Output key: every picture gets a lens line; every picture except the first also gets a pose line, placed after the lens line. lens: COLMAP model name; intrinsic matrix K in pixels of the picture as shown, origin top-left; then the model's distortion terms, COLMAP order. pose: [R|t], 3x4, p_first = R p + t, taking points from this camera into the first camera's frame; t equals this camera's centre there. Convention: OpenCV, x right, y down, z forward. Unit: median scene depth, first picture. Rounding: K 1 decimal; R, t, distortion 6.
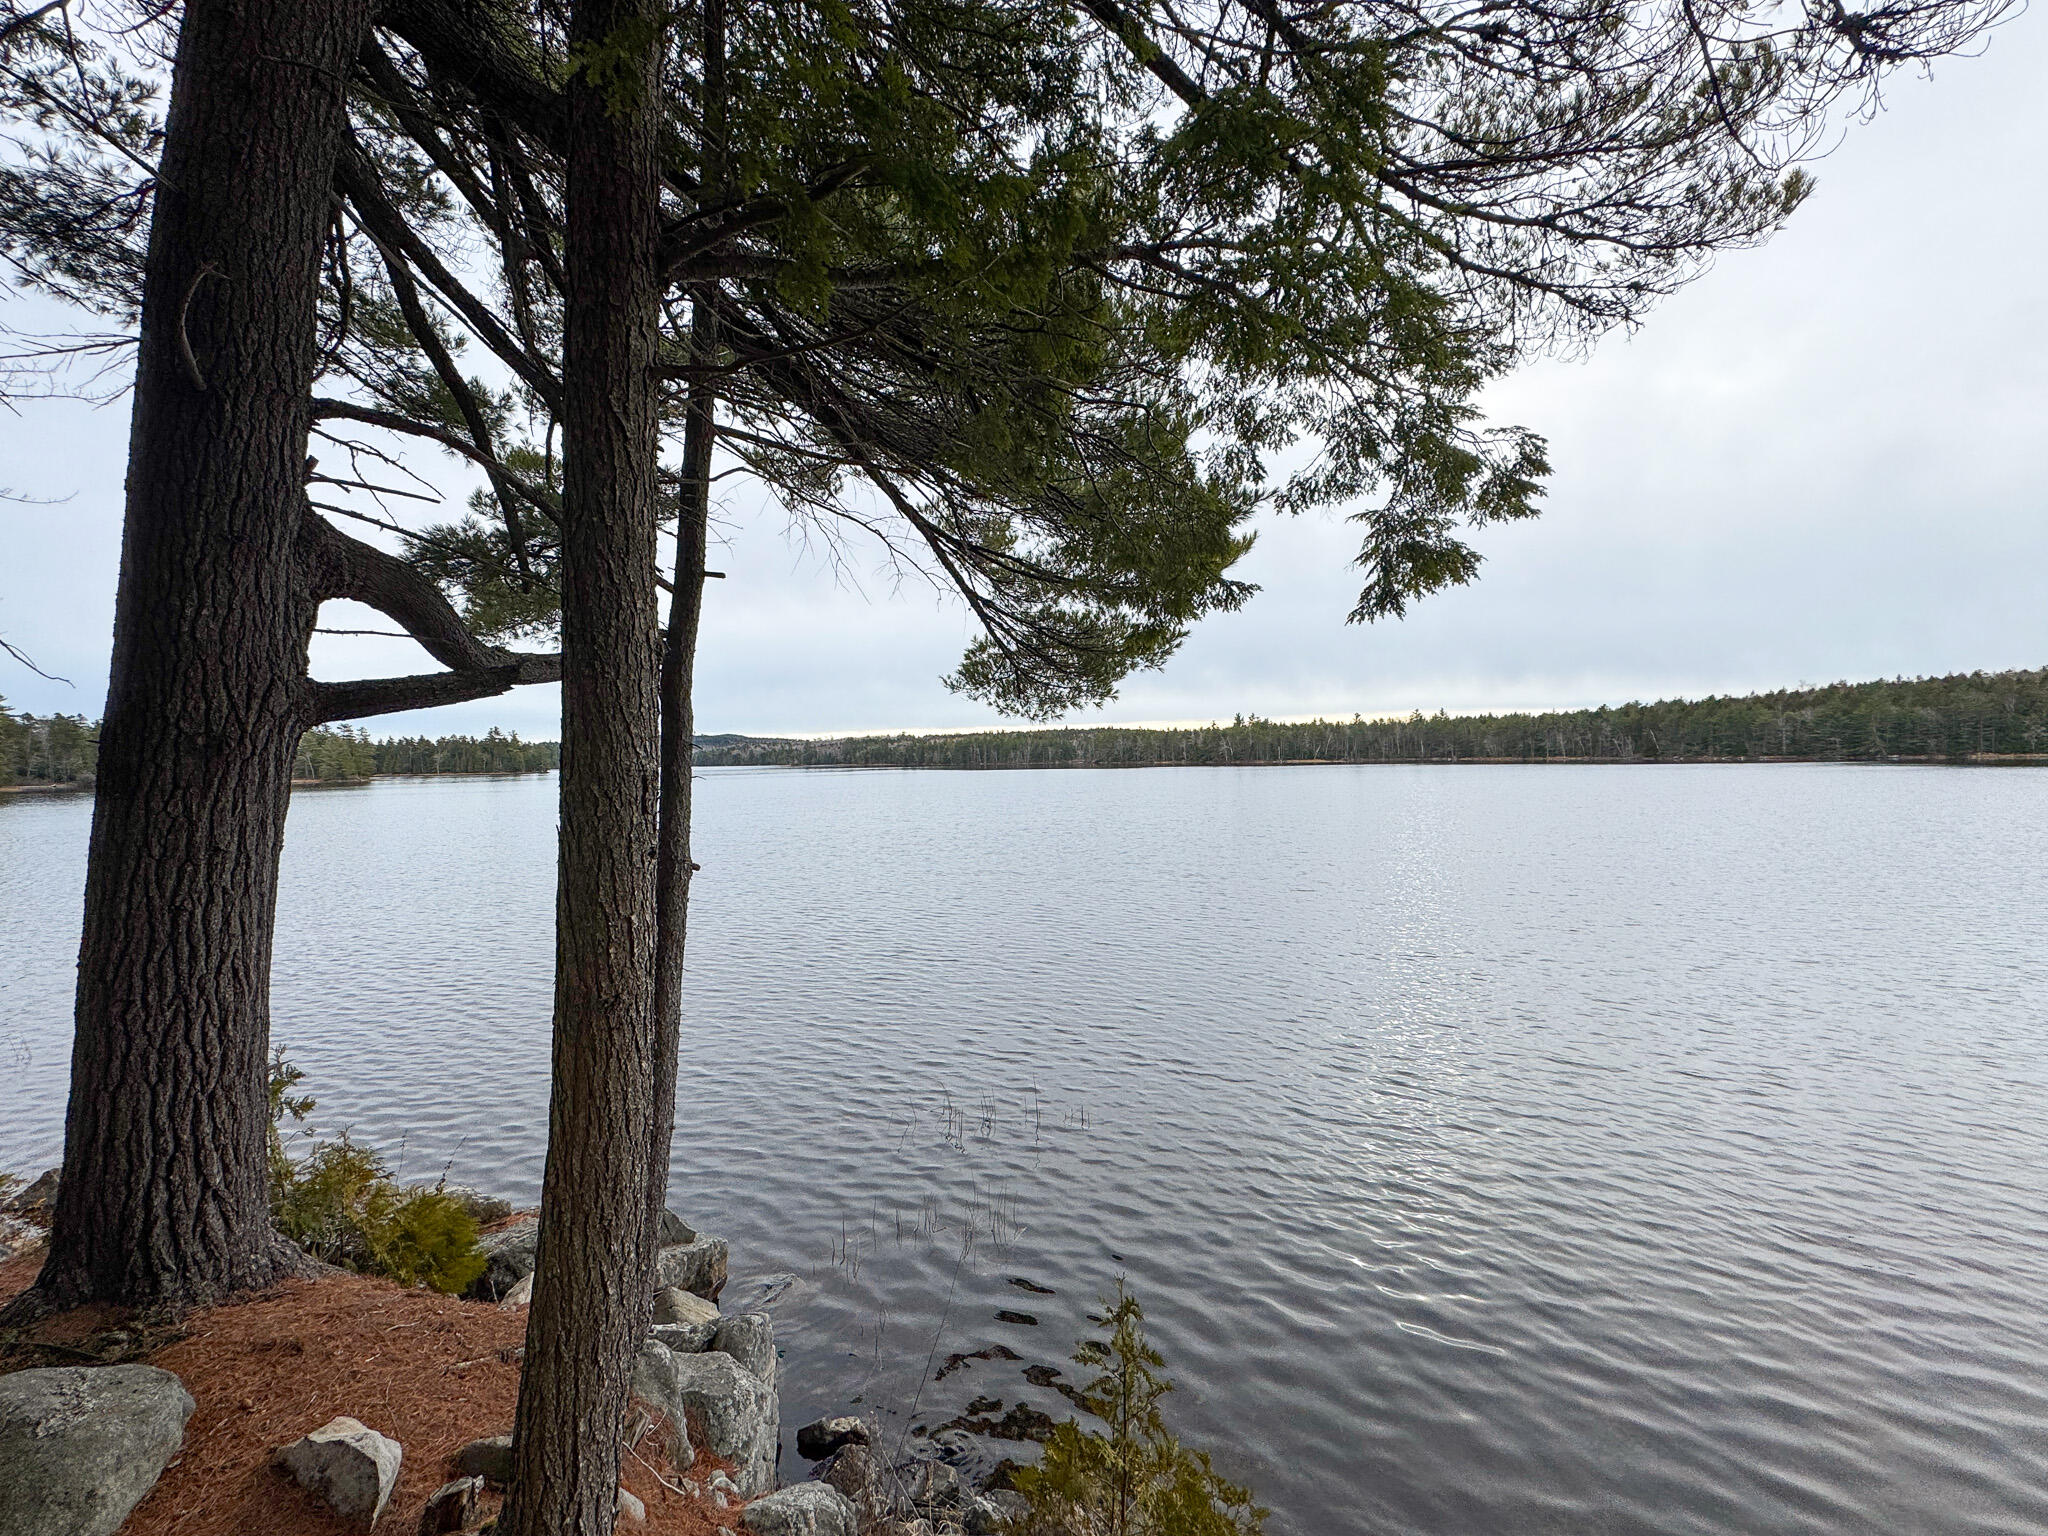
lens RADIAL K [[827.8, 0, 1017.2], [0, 827.8, 764.5], [0, 0, 1]] dist [-0.001516, 0.000018]
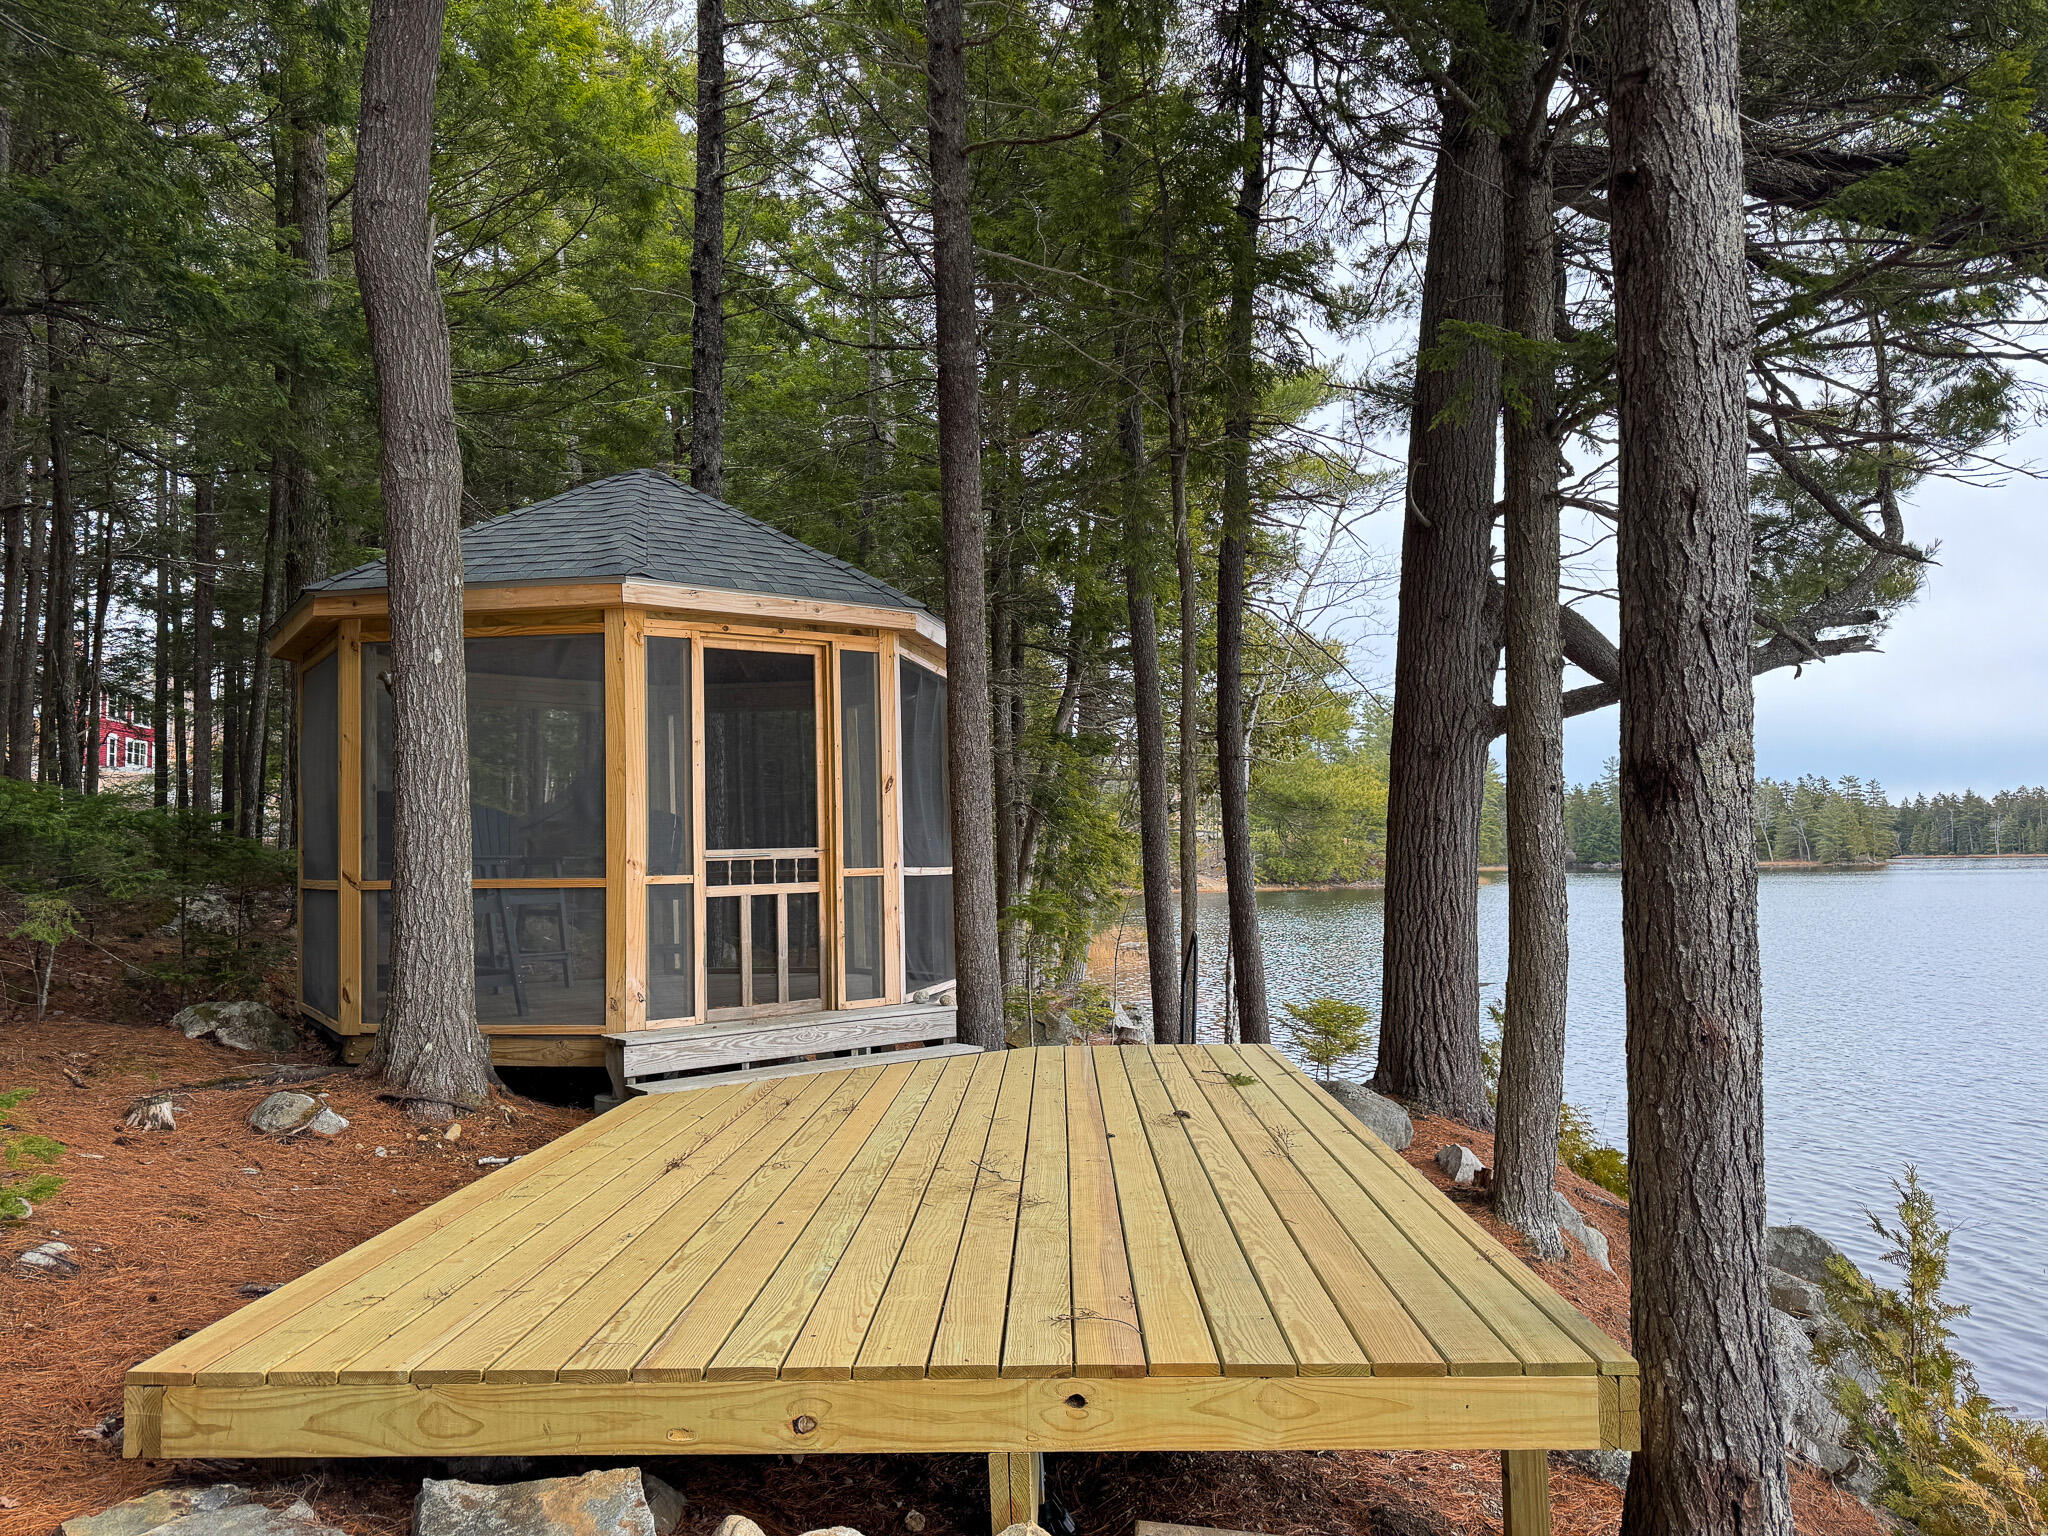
lens RADIAL K [[1656.2, 0, 1024.0], [0, 1656.2, 768.0], [0, 0, 1]] dist [0.082638, -0.209813]
pose [[0.369294, -0.058888, -0.927445, 0.985338], [0.007313, 0.998144, -0.060465, 0.114209], [0.929284, 0.015547, 0.369039, -0.523091]]
